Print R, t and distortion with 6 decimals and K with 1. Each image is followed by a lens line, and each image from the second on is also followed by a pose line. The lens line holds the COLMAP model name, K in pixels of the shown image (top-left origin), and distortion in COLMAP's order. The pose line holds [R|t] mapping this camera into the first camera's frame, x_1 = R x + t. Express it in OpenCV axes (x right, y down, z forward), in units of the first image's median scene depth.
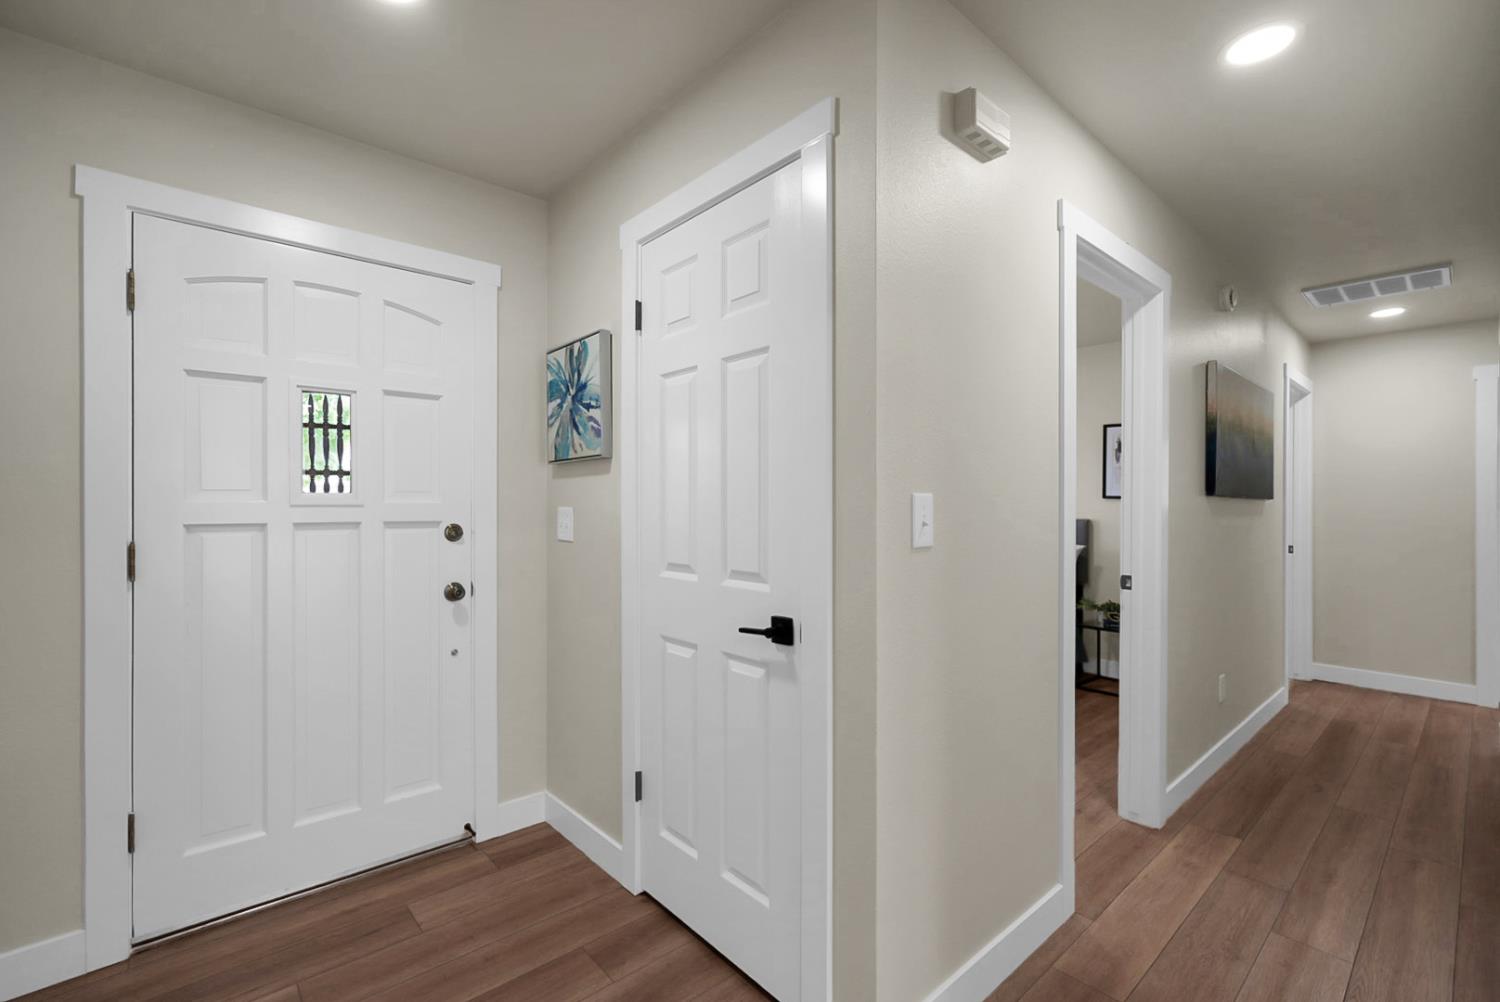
lens RADIAL K [[658.5, 0, 750.0], [0, 658.5, 501.0], [0, 0, 1]] dist [-0.002459, -0.000293]
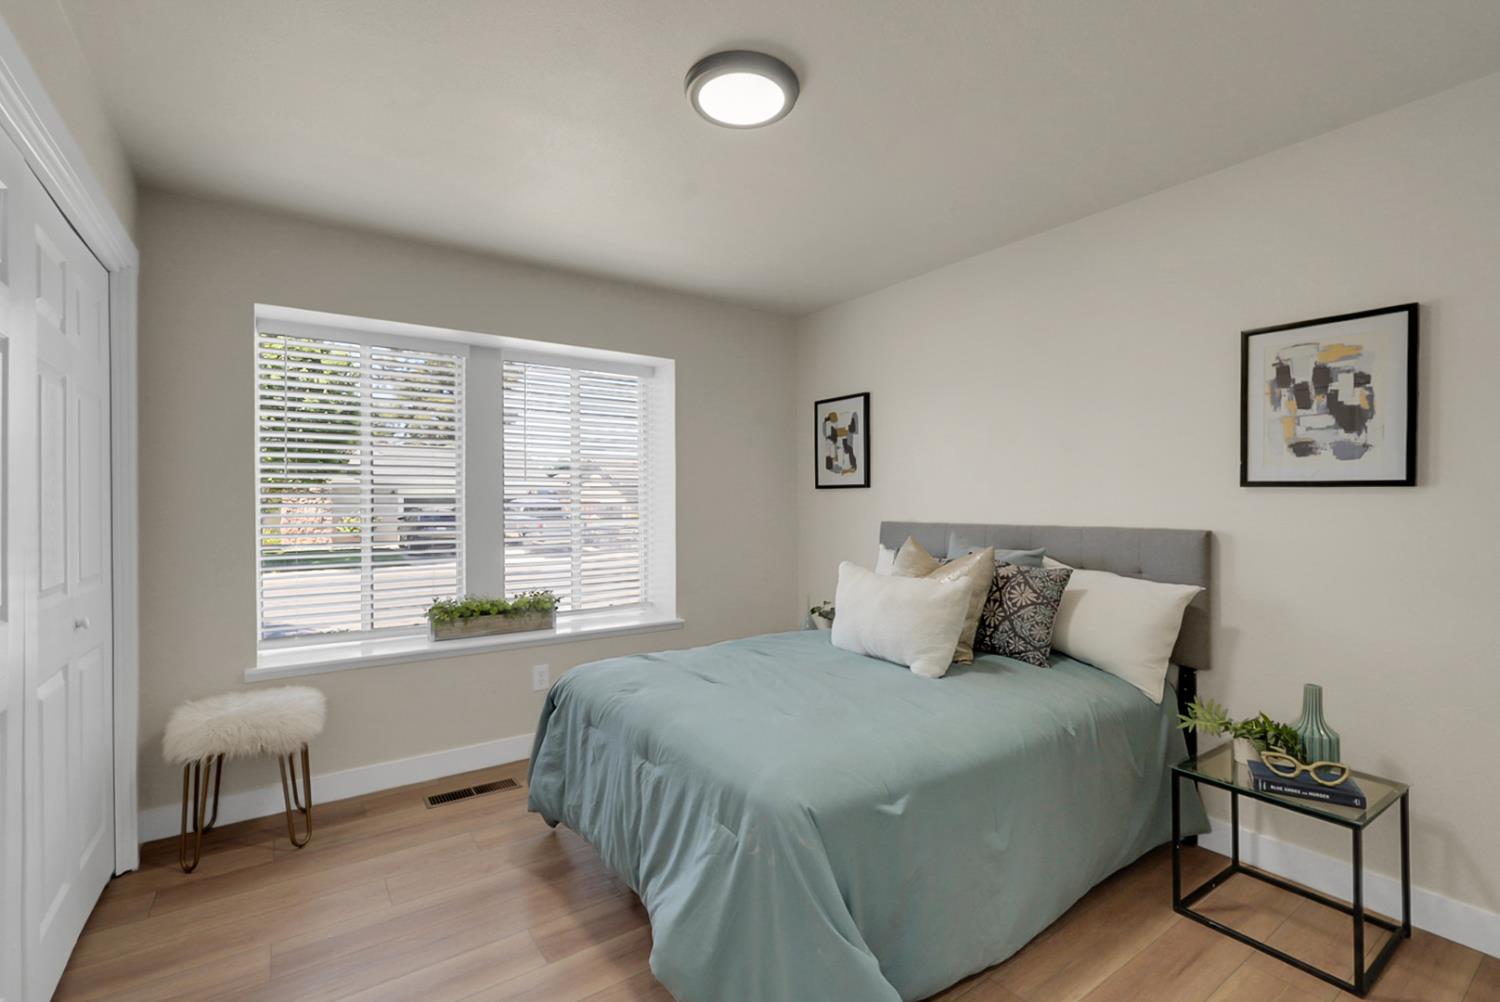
lens RADIAL K [[687.5, 0, 750.0], [0, 687.5, 501.0], [0, 0, 1]] dist [0.001480, 0.000218]
pose [[0.993348, -0.004646, -0.115058, 0.243677], [0.003795, 0.999964, -0.007616, 0.008726], [0.115089, 0.007128, 0.993330, 0.470957]]
